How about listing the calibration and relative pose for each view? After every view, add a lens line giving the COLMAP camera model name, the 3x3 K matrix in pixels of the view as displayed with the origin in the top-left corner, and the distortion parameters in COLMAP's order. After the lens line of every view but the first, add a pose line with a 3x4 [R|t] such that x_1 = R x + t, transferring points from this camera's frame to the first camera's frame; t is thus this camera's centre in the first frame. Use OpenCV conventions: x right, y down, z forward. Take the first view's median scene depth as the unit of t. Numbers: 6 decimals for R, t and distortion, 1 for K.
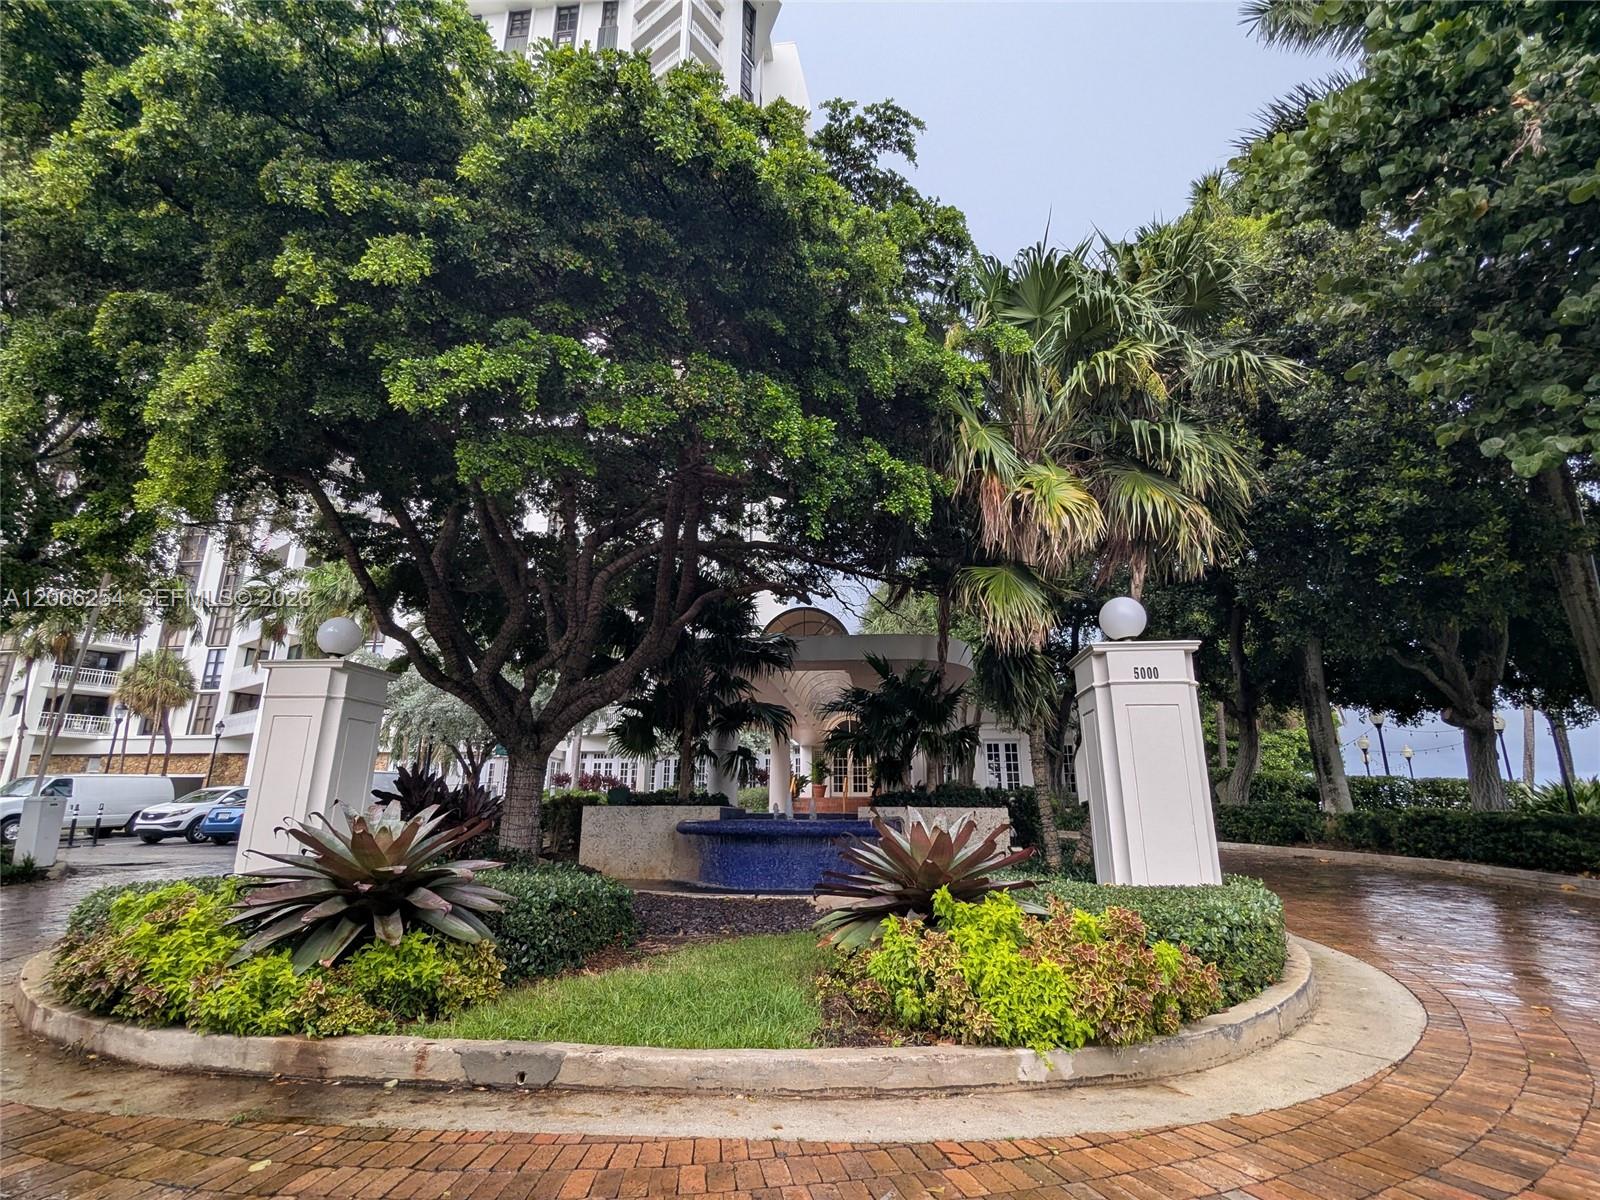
lens RADIAL K [[757.9, 0, 799.7], [0, 757.9, 593.3], [0, 0, 1]] dist [0.001096, -0.000168]
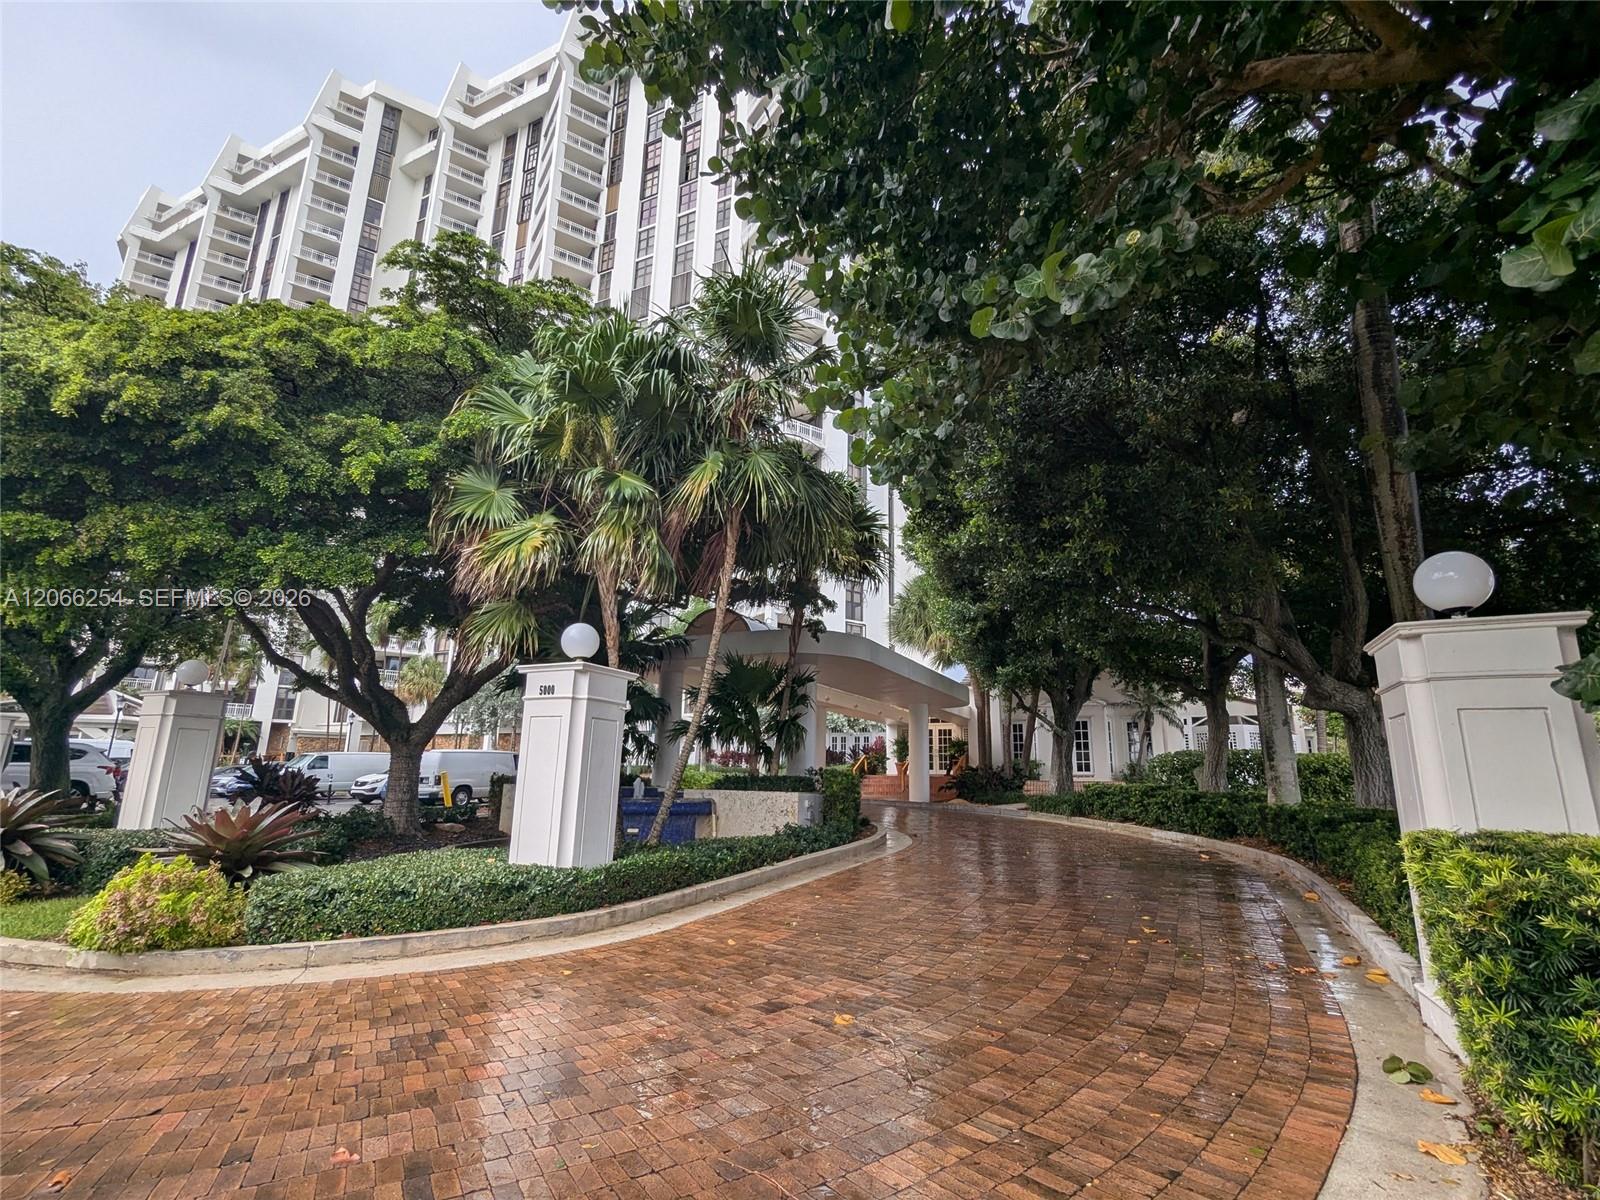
lens RADIAL K [[757.9, 0, 793.1], [0, 757.9, 609.6], [0, 0, 1]] dist [0.001096, -0.000168]
pose [[0.941600, -0.060102, -0.331326, 0.478597], [0.078381, 0.996035, 0.042075, -0.016200], [0.327483, -0.065588, 0.942578, 0.001000]]
